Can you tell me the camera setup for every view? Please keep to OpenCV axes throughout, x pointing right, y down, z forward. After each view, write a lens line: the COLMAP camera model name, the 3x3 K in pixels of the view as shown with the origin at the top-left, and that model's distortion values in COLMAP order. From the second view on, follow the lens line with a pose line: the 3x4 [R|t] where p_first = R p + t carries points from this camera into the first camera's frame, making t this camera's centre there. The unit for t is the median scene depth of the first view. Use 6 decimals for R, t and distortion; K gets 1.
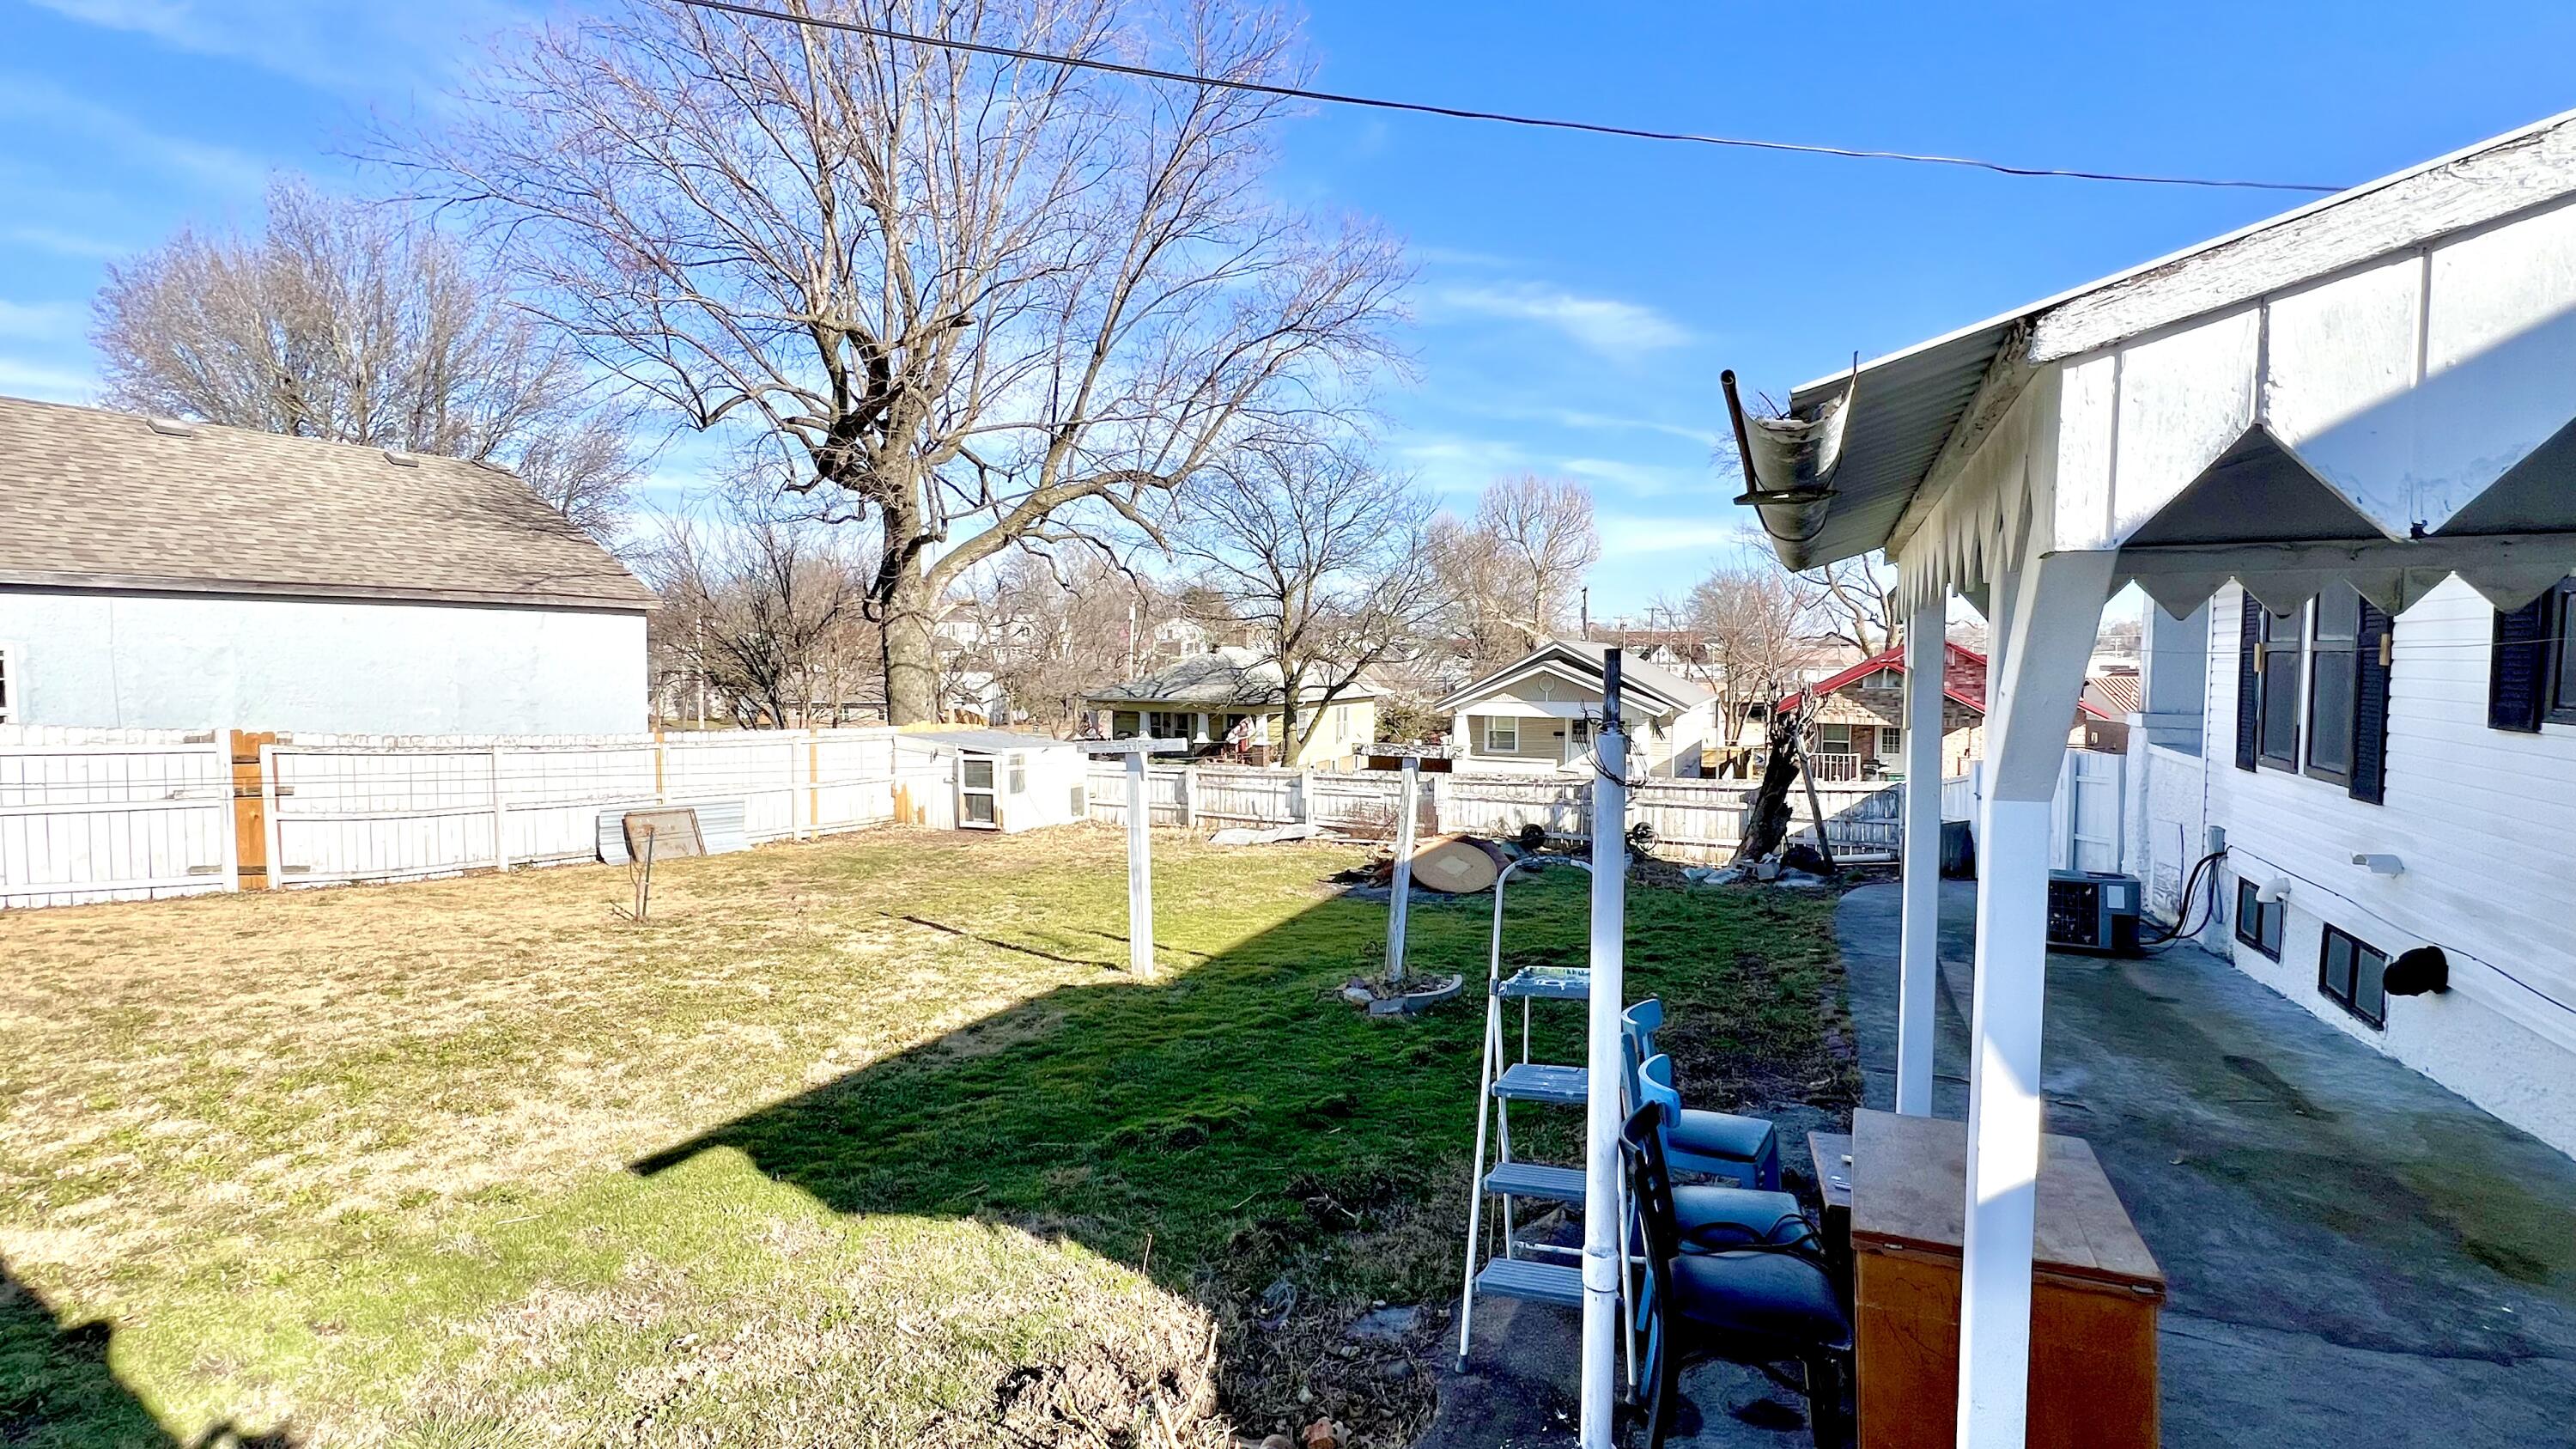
lens RADIAL K [[1043.7, 0, 1284.0], [0, 1043.7, 730.7], [0, 0, 1]] dist [-0.001688, 0.000541]
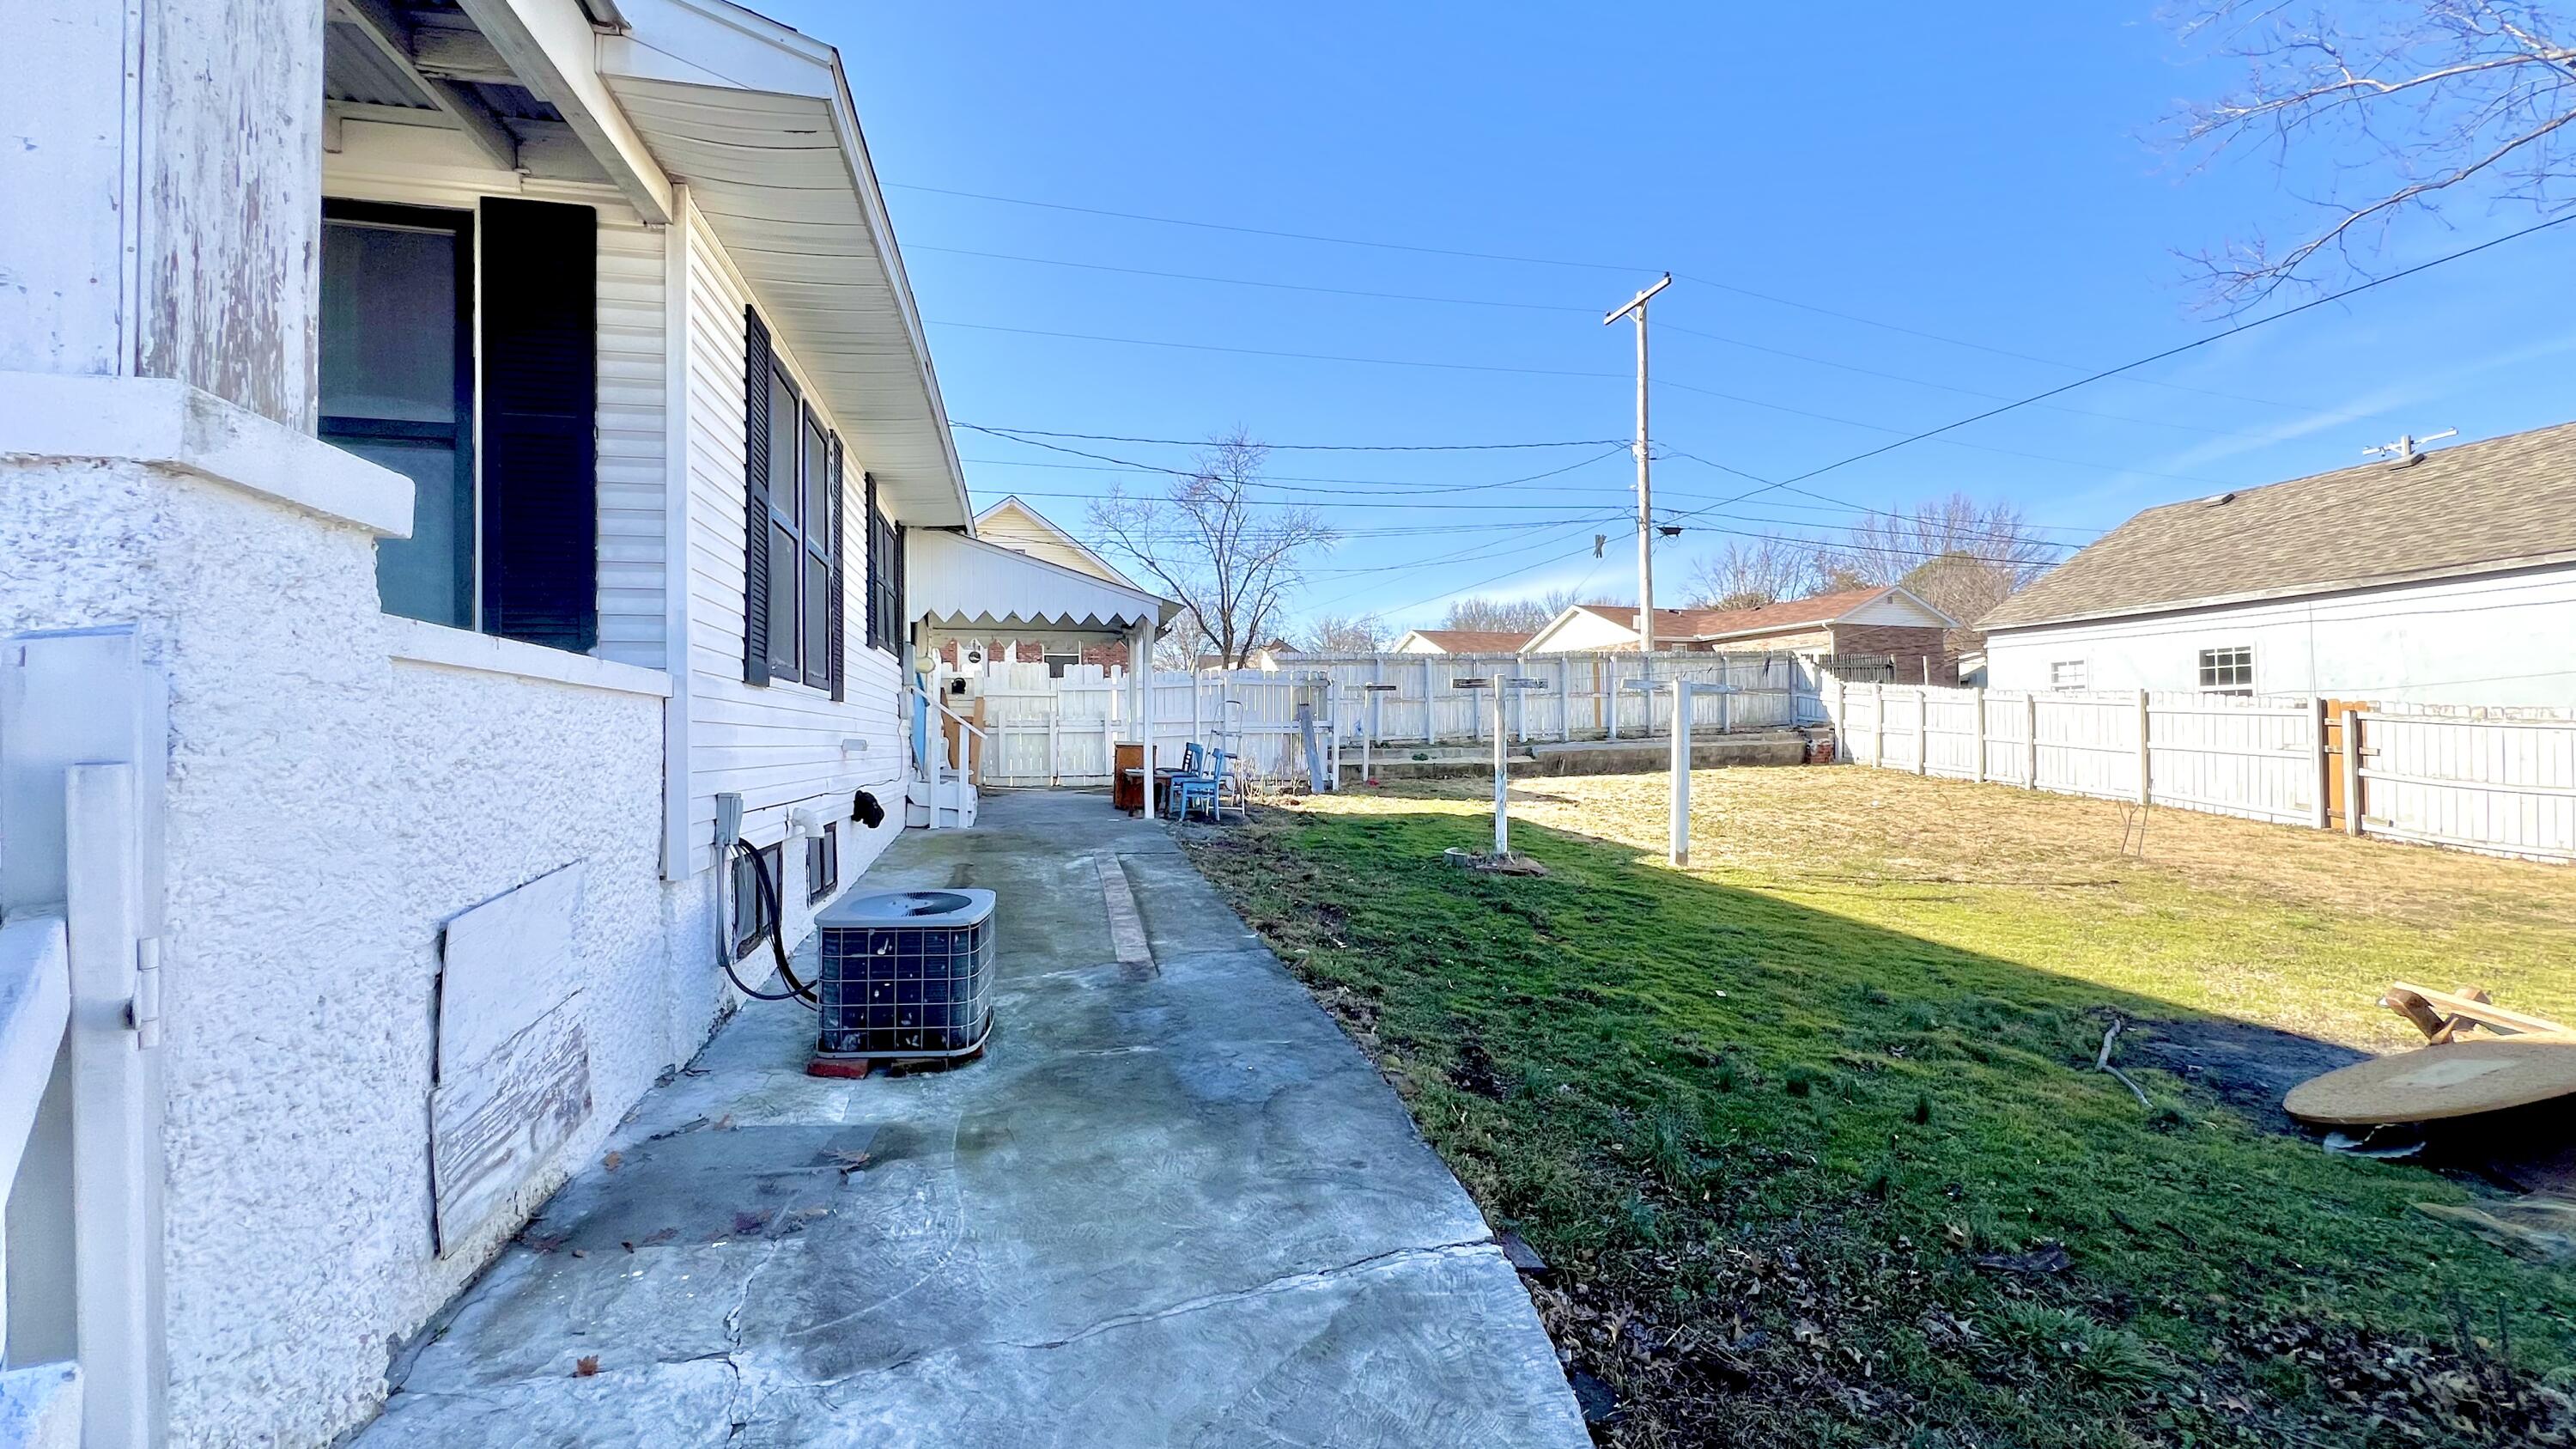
lens RADIAL K [[1043.7, 0, 1306.2], [0, 1043.7, 724.8], [0, 0, 1]] dist [-0.001688, 0.000541]
pose [[-0.760945, -0.000291, -0.648816, 0.741758], [-0.022861, 0.999391, 0.026365, 0.025766], [0.648414, 0.034895, -0.760488, 1.182893]]
